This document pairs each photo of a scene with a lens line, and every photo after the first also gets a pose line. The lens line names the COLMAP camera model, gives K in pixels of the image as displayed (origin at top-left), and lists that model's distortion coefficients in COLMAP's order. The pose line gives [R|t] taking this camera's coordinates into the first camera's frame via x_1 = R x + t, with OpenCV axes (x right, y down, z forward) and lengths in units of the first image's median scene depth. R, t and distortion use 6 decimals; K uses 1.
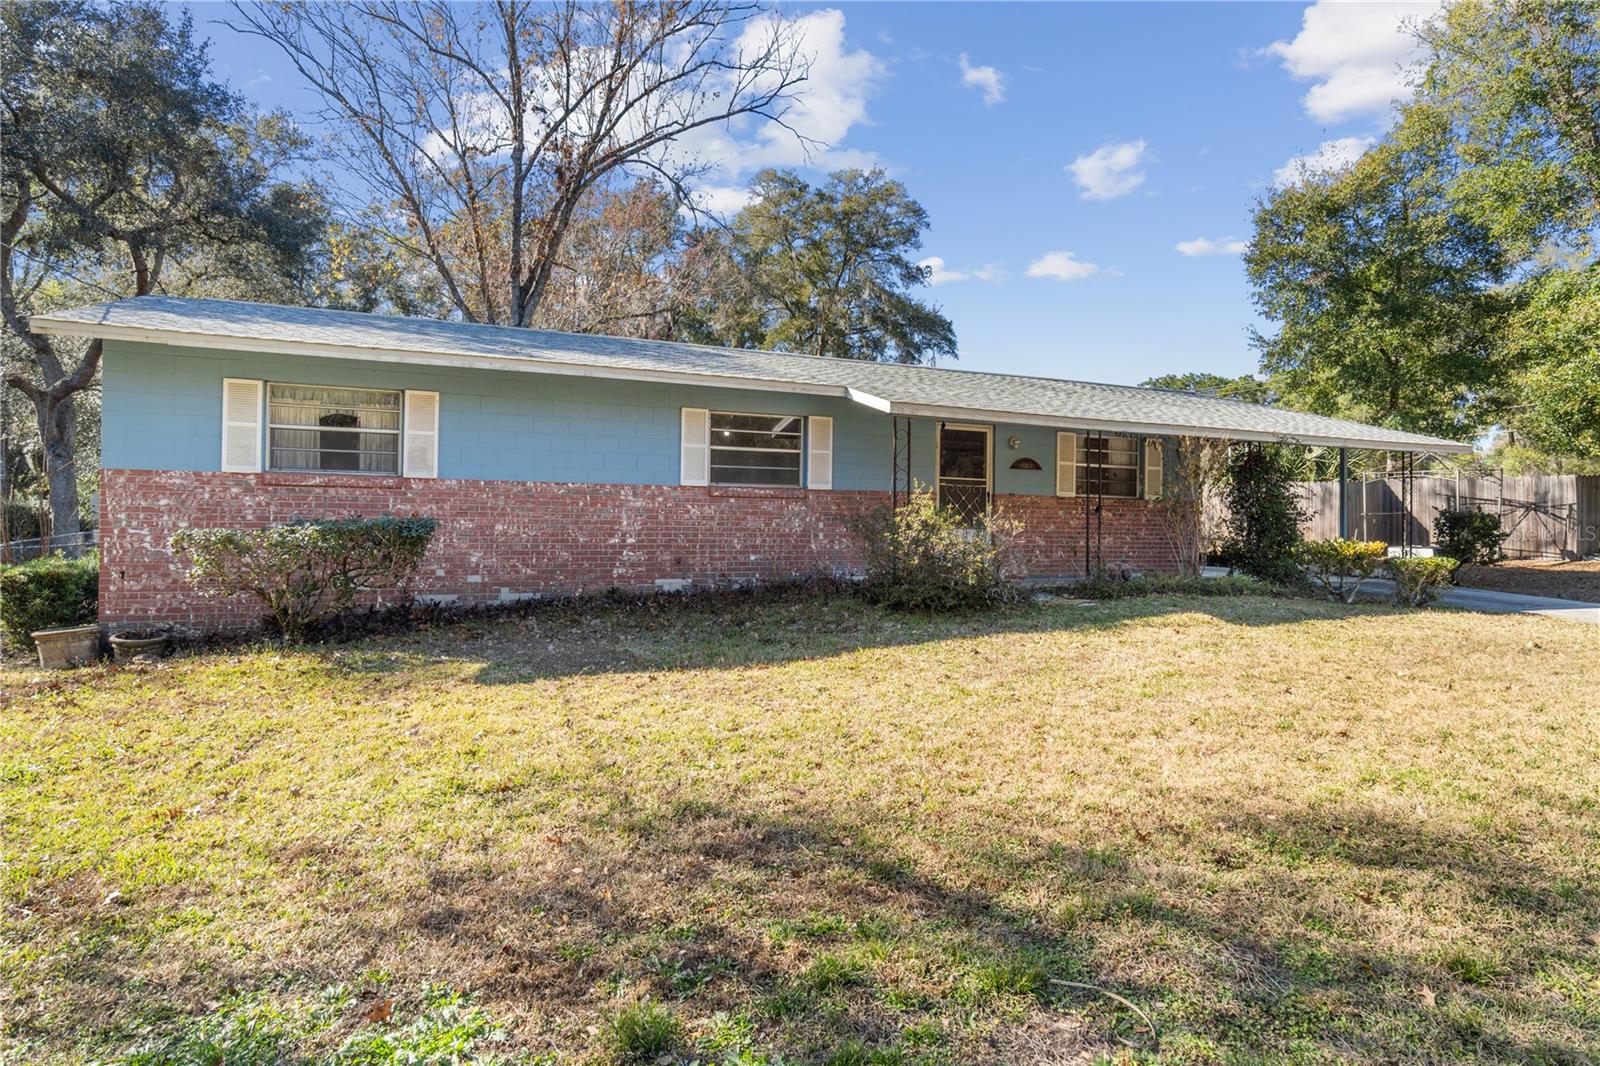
lens RADIAL K [[887.9, 0, 790.7], [0, 887.9, 532.1], [0, 0, 1]] dist [-0.011545, 0.003663]
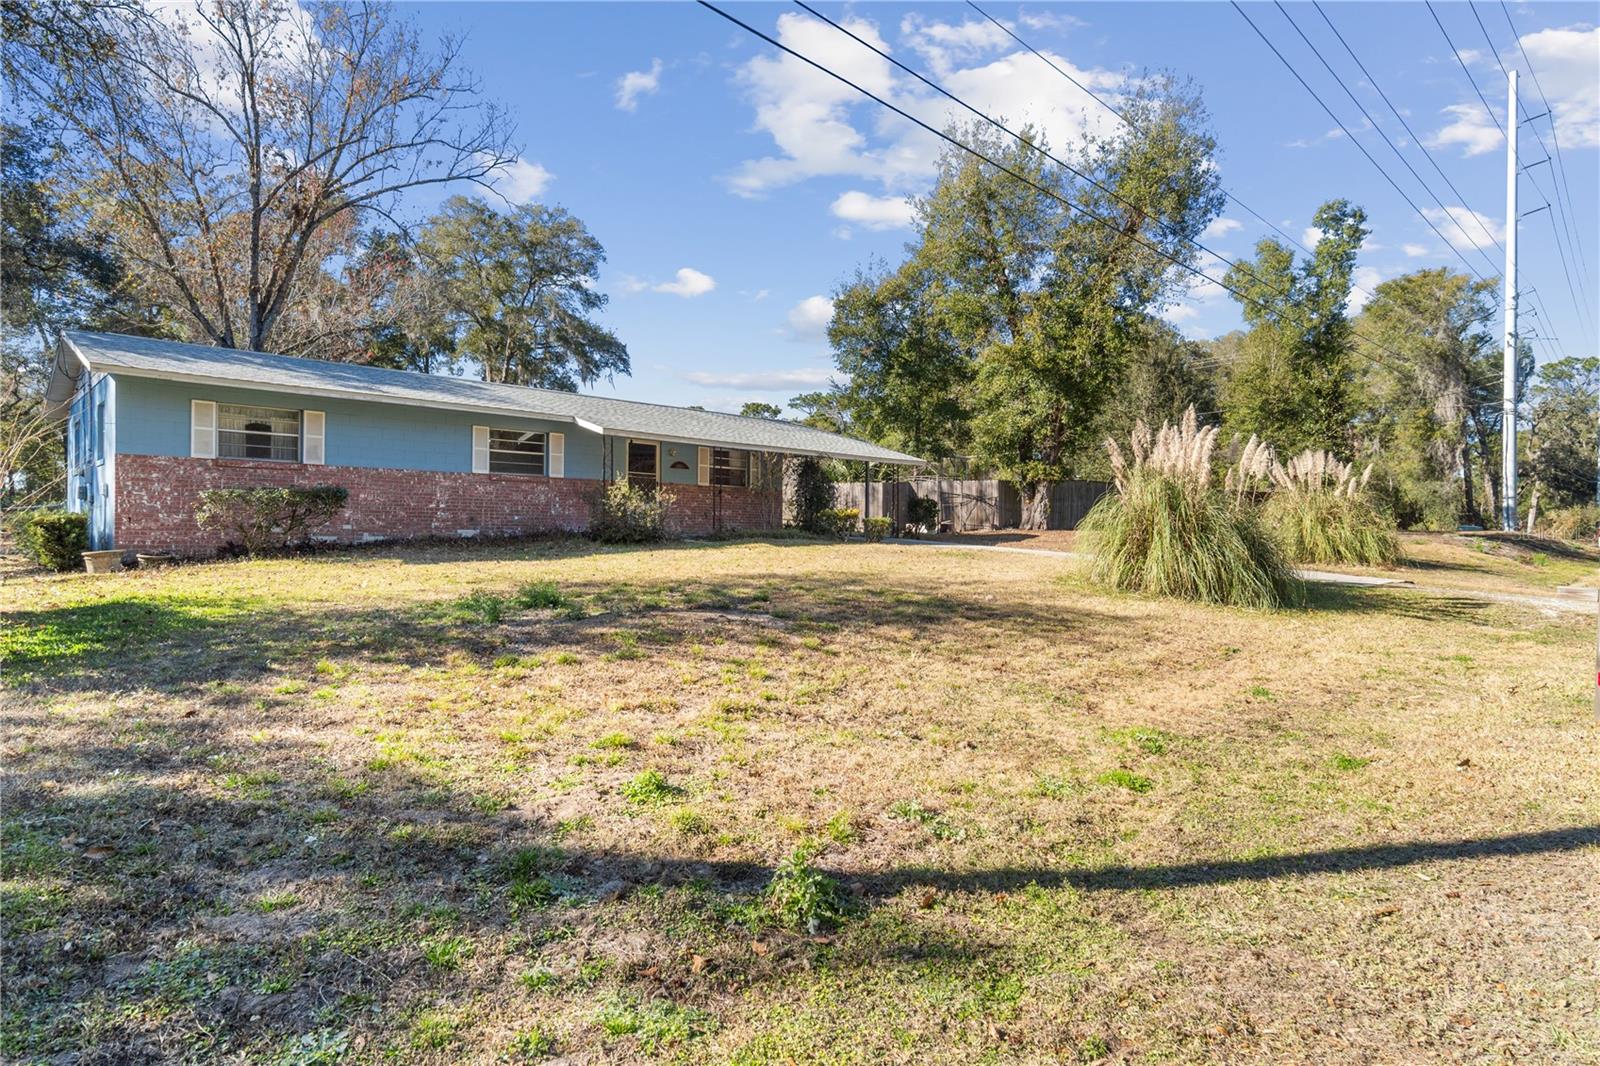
lens RADIAL K [[887.9, 0, 798.2], [0, 887.9, 542.0], [0, 0, 1]] dist [-0.011545, 0.003663]
pose [[0.930330, -0.007973, 0.366637, -0.038006], [0.005564, 0.999955, 0.007626, 0.015200], [-0.366681, -0.005055, 0.930333, -0.171650]]
